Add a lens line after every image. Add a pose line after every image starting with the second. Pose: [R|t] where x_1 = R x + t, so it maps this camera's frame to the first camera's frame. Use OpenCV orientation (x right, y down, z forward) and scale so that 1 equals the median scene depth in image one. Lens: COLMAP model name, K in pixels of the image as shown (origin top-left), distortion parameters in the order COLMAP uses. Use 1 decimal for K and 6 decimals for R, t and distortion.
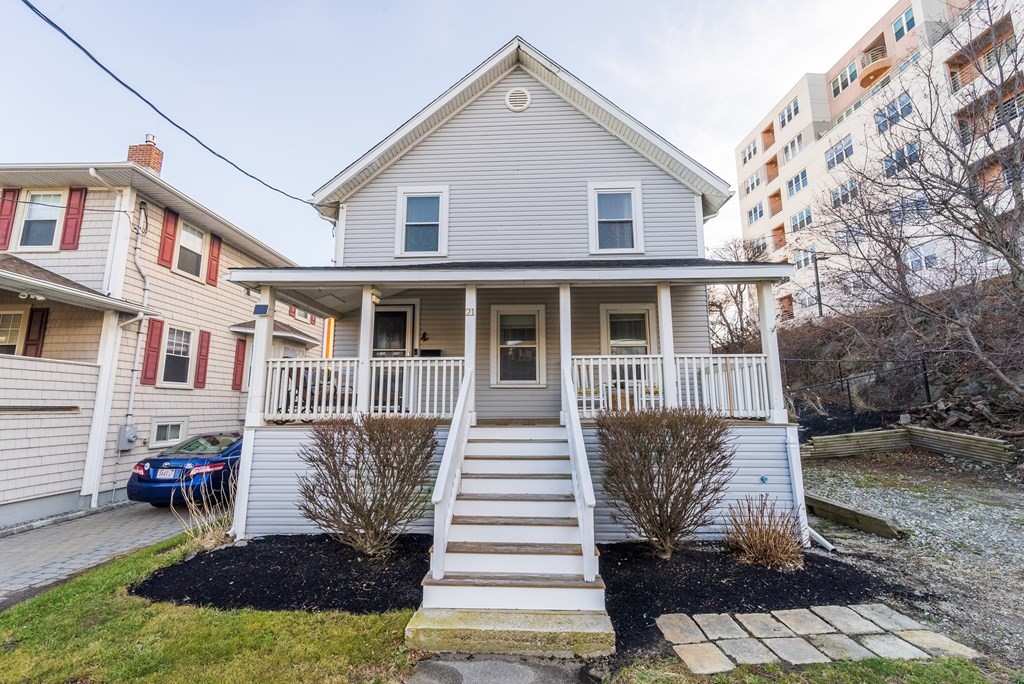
lens RADIAL K [[435.0, 0, 509.6], [0, 435.0, 343.2], [0, 0, 1]] dist [-0.002149, 0.000100]
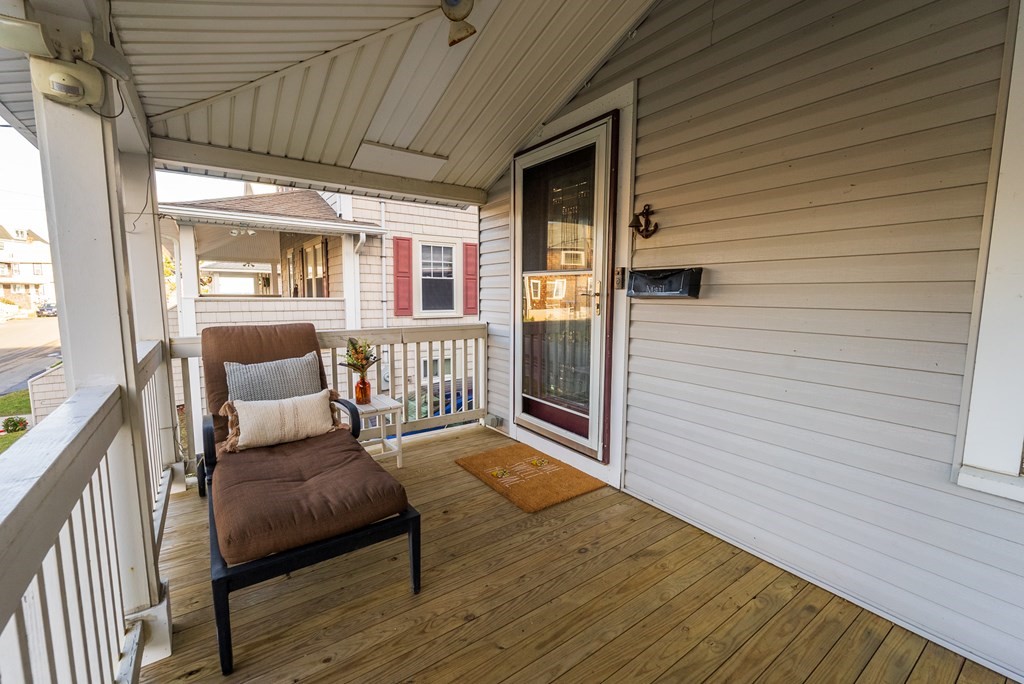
lens RADIAL K [[435.0, 0, 510.2], [0, 435.0, 340.3], [0, 0, 1]] dist [-0.002149, 0.000100]
pose [[0.614653, 0.089037, -0.783756, -0.020783], [0.111748, 0.973758, 0.198259, -0.004990], [0.780842, -0.209444, 0.588574, 0.637113]]
